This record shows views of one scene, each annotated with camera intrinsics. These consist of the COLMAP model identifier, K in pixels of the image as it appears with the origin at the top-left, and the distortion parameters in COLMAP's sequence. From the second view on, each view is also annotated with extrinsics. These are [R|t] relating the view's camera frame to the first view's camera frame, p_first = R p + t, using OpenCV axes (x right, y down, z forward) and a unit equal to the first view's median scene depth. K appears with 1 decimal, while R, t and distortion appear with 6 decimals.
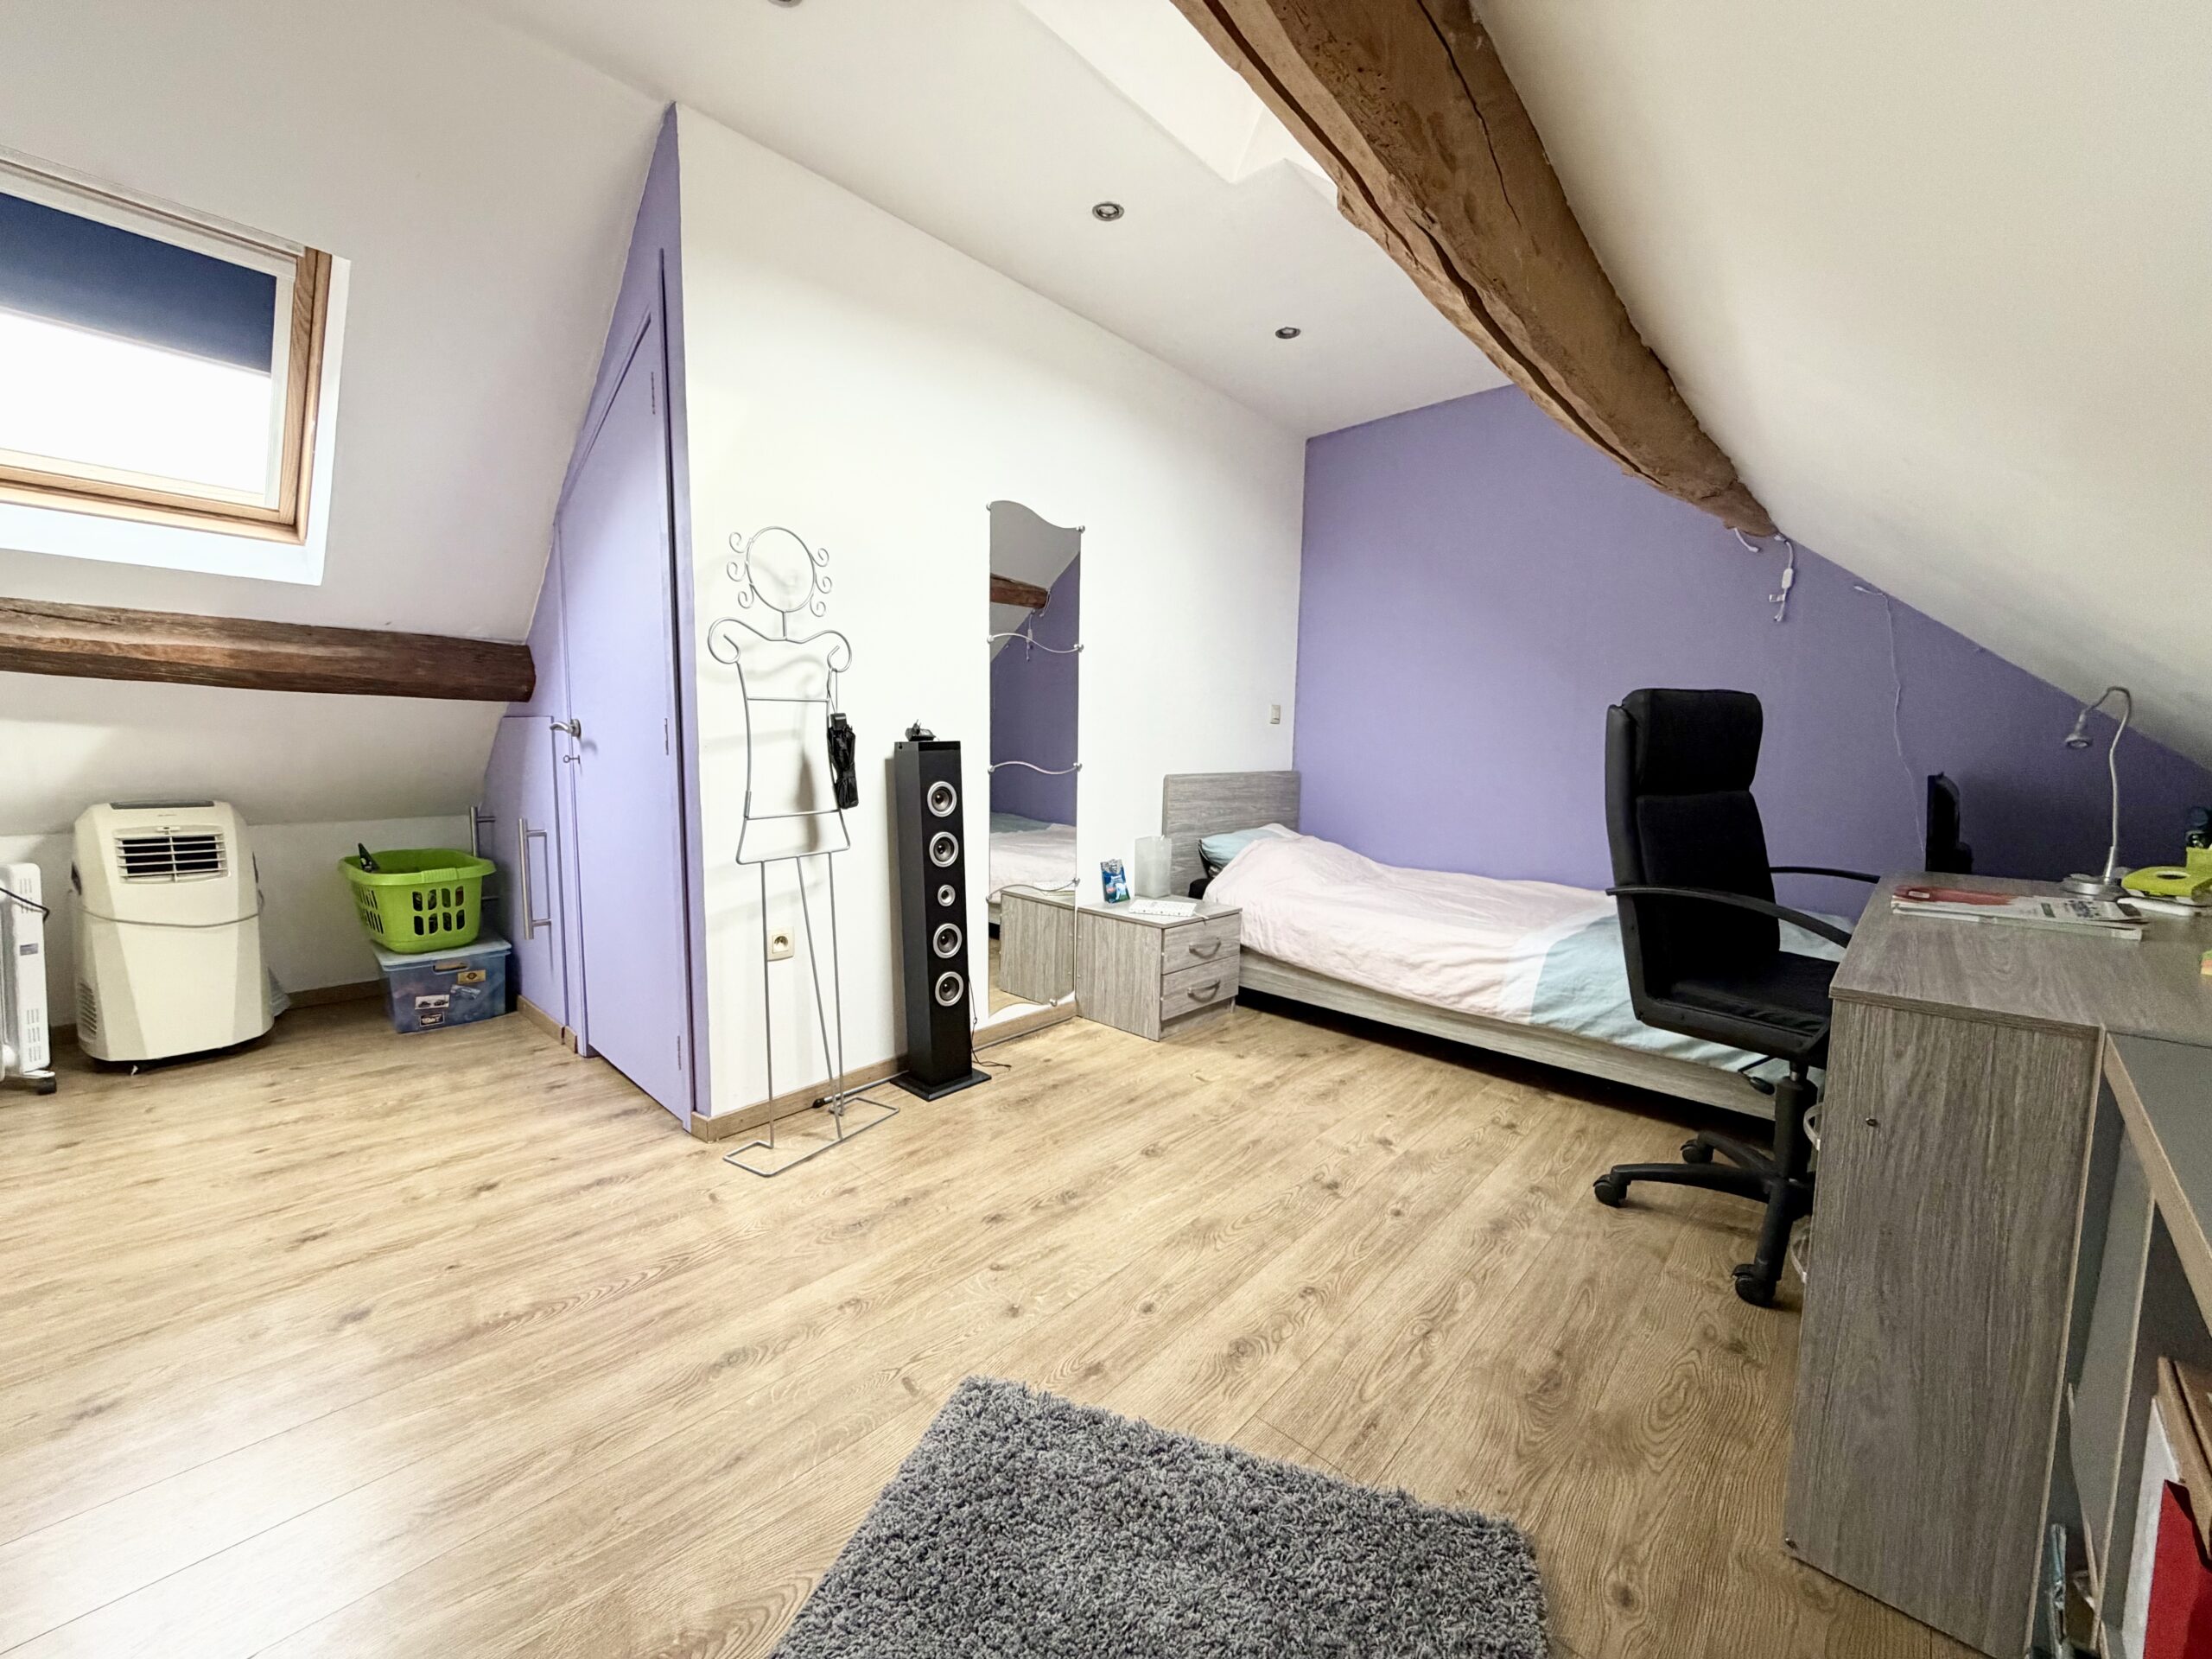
lens RADIAL K [[879.0, 0, 1095.1], [0, 879.0, 831.1], [0, 0, 1]] dist [0.000130, -0.000323]
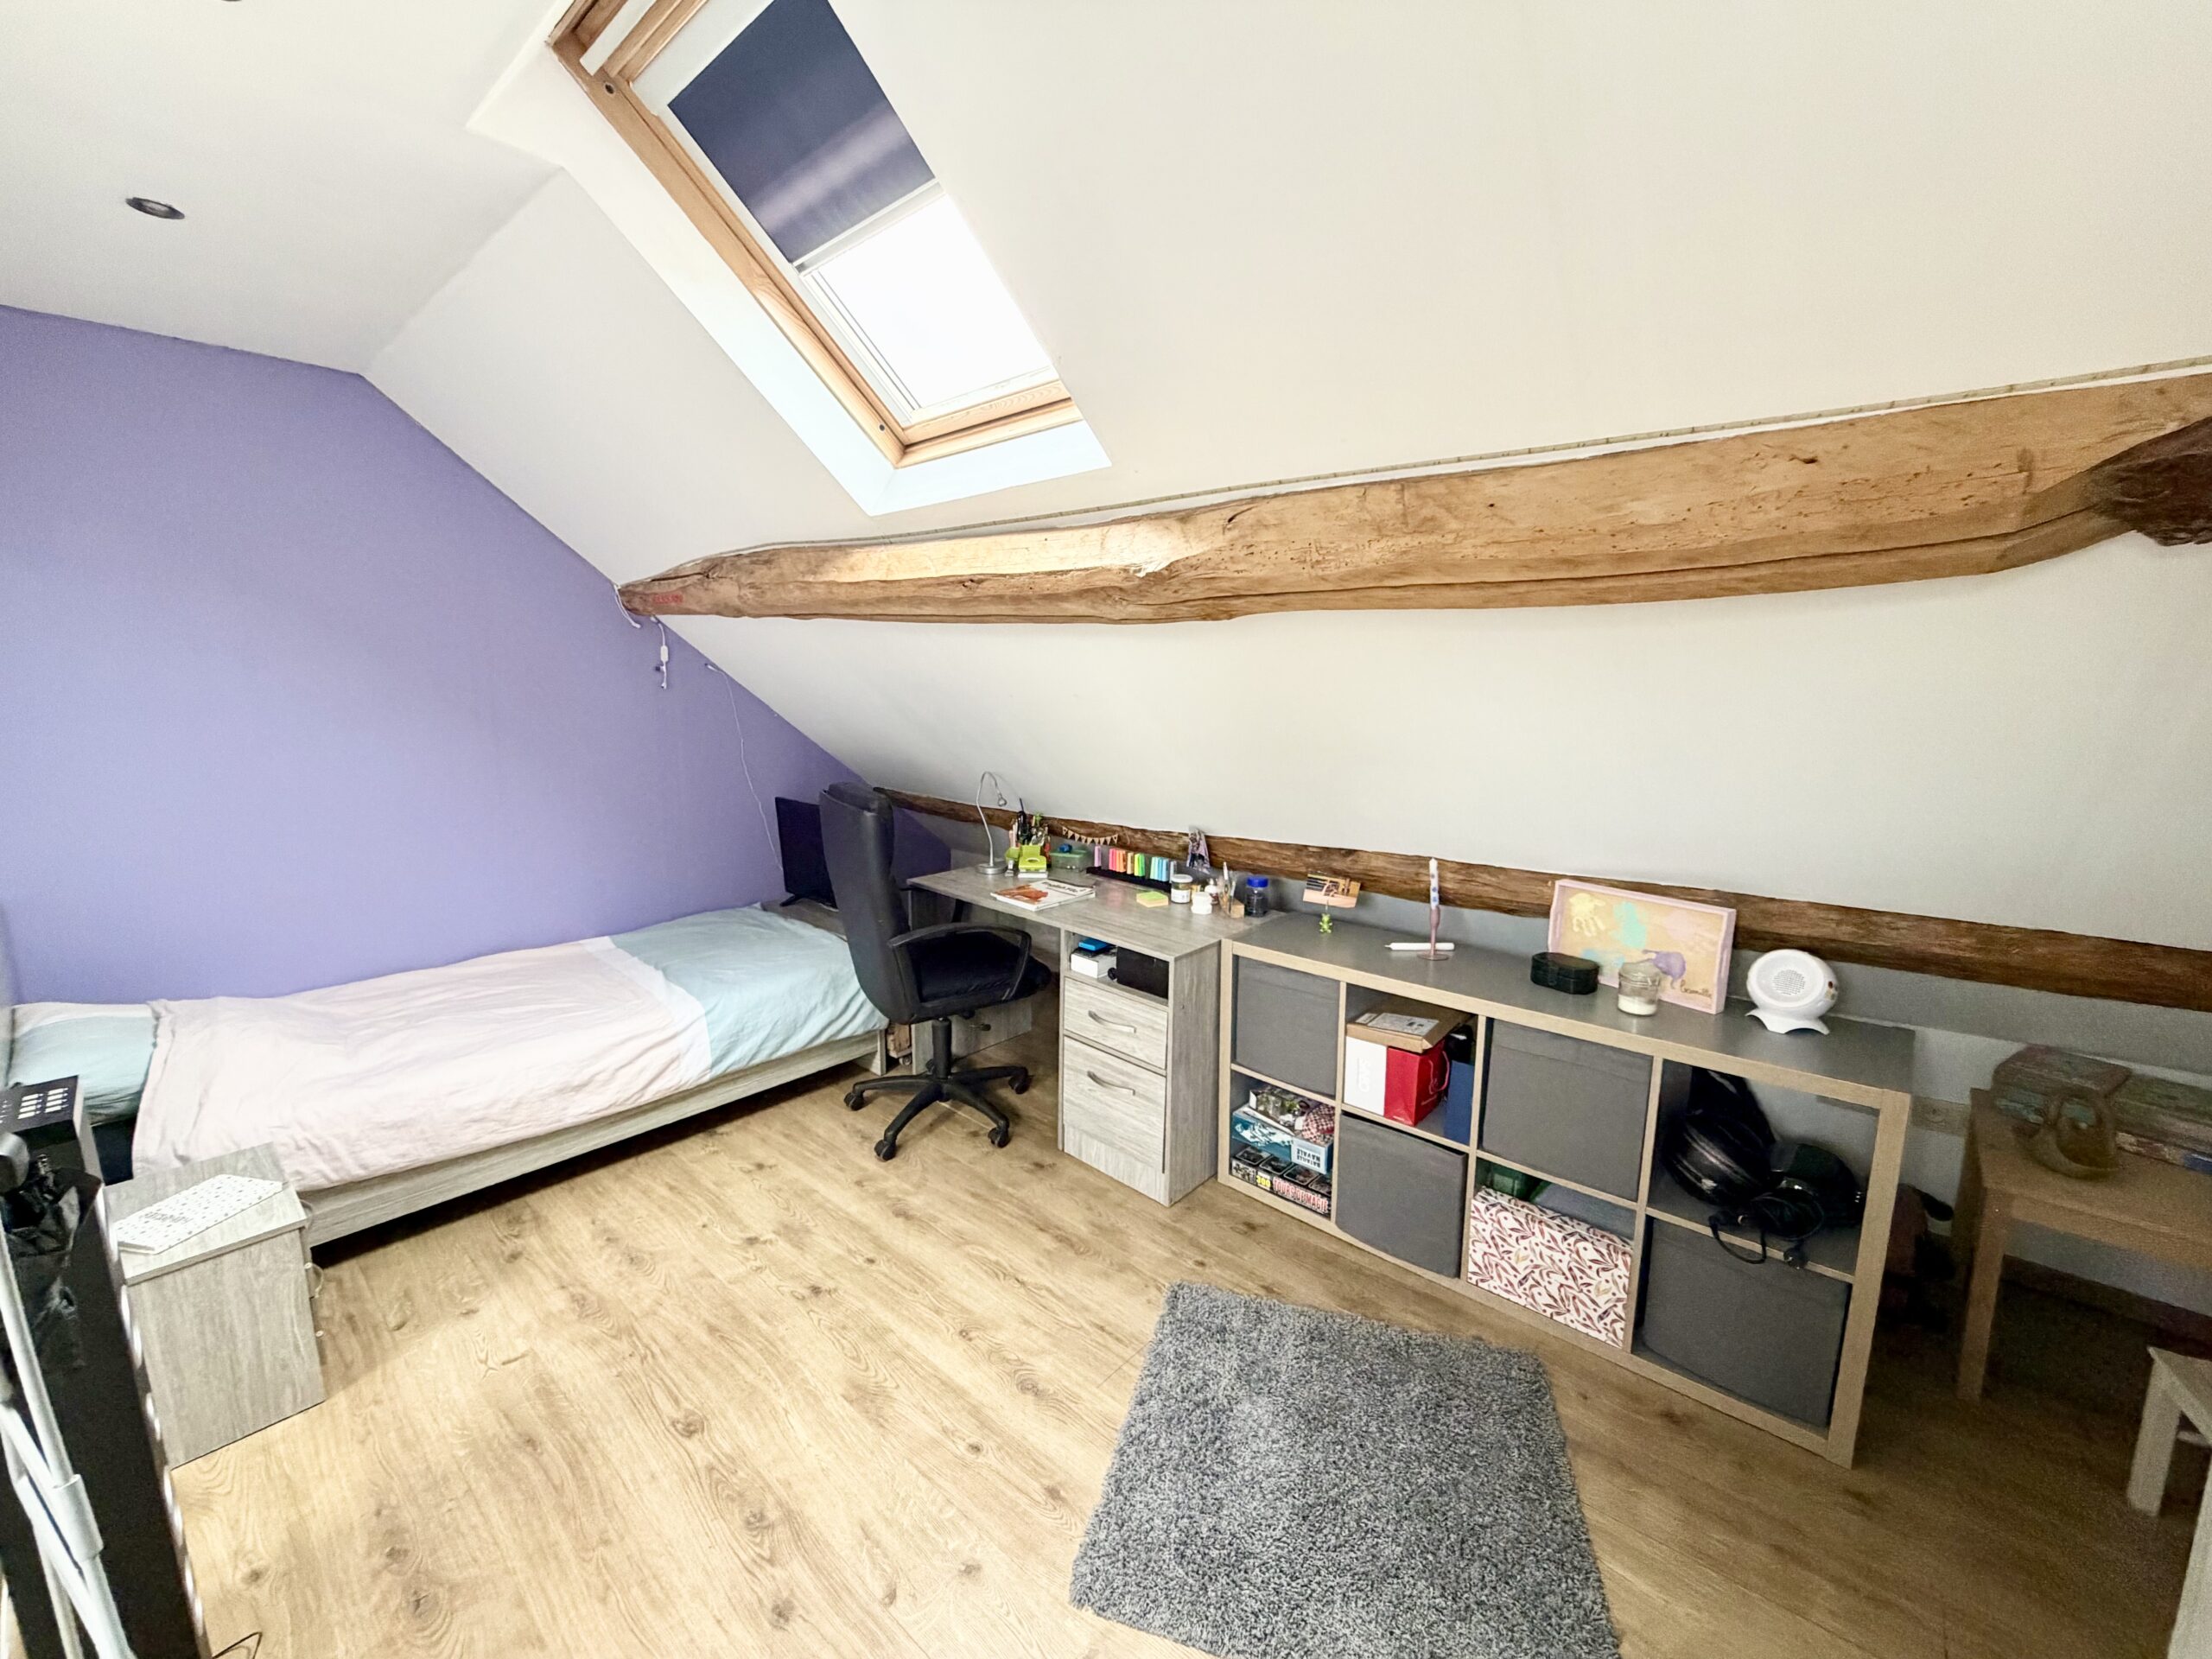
lens RADIAL K [[879.0, 0, 1096.7], [0, 879.0, 835.9], [0, 0, 1]] dist [0.000130, -0.000323]
pose [[-0.025261, -0.188844, 0.981682, -0.632260], [0.101962, 0.976388, 0.190449, -0.279021], [-0.994468, 0.104905, -0.005410, 0.574583]]
